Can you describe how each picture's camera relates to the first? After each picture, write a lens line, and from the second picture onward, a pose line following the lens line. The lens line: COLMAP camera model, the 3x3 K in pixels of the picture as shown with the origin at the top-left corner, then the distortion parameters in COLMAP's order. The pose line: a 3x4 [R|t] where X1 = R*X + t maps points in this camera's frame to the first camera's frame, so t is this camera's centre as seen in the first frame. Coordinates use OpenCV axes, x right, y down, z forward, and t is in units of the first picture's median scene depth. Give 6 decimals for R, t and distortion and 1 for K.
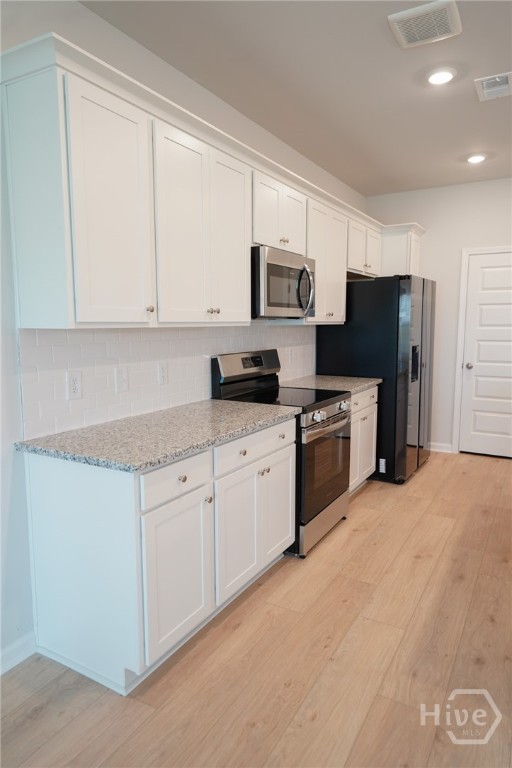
lens RADIAL K [[498.4, 0, 256.3], [0, 498.4, 385.4], [0, 0, 1]] dist [0.017919, 0.004162]
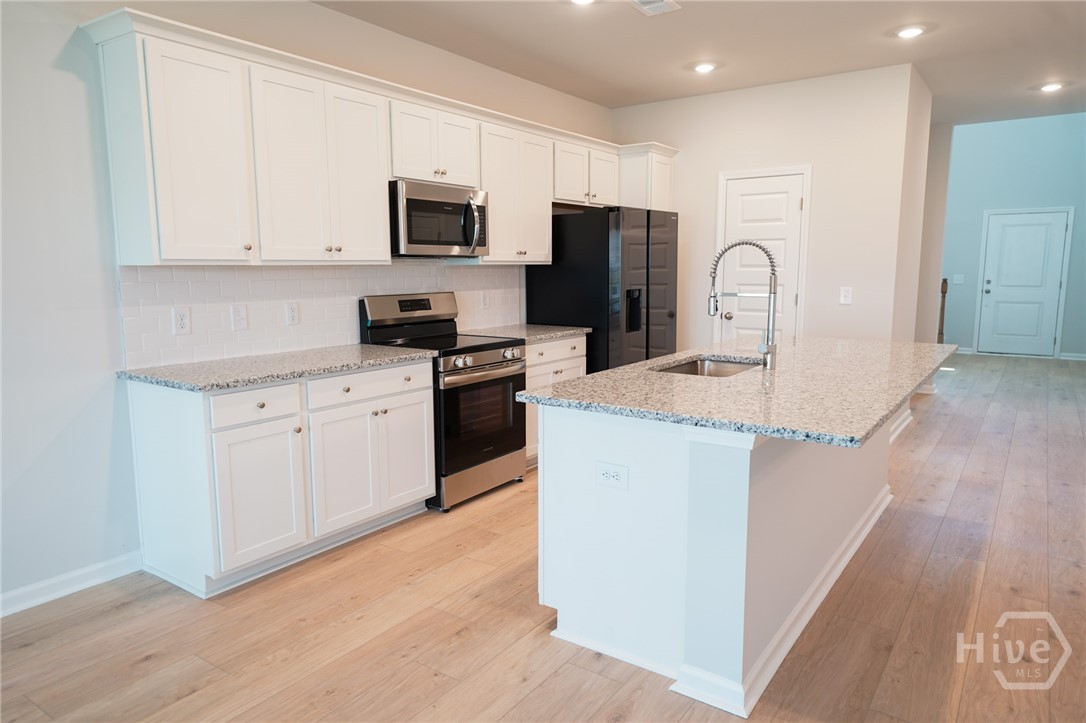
lens RADIAL K [[704.7, 0, 539.1], [0, 704.7, 363.5], [0, 0, 1]] dist [0.017919, 0.004162]
pose [[0.995852, 0.010858, -0.090343, 0.430049], [-0.009802, 0.999878, 0.012125, 0.053424], [0.090463, -0.011190, 0.995837, -0.338739]]
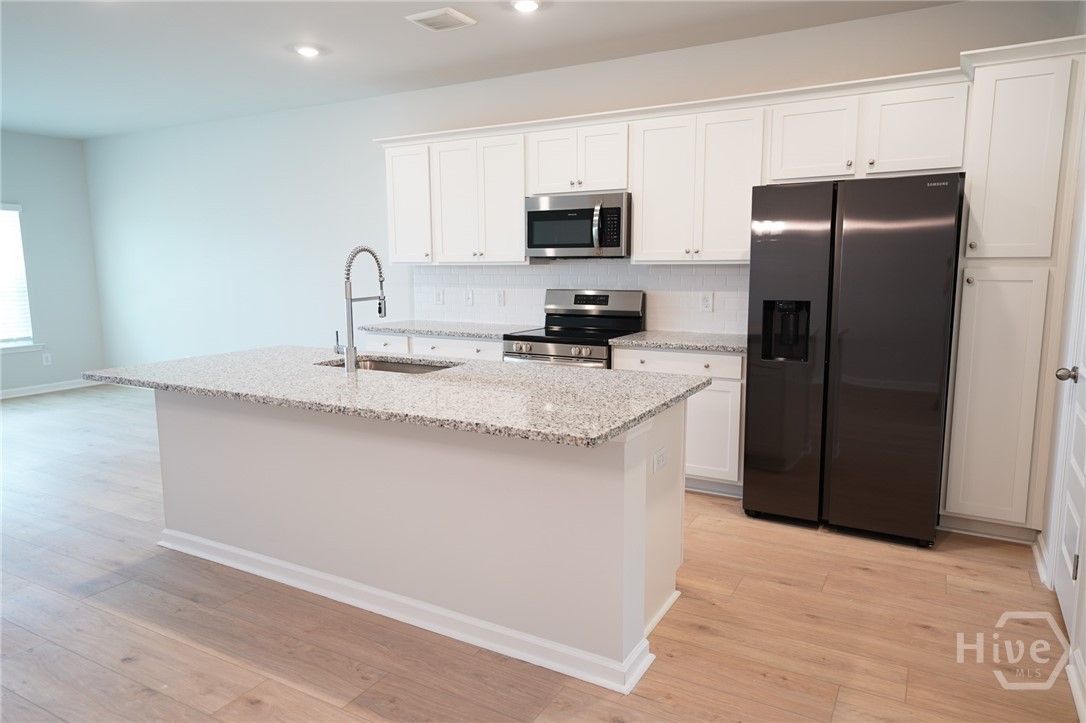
lens RADIAL K [[704.7, 0, 533.8], [0, 704.7, 360.5], [0, 0, 1]] dist [0.017919, 0.004162]
pose [[0.004328, 0.141057, -0.989992, 1.863142], [-0.120647, 0.982843, 0.139511, -0.144646], [0.992686, 0.118836, 0.021272, 1.107631]]
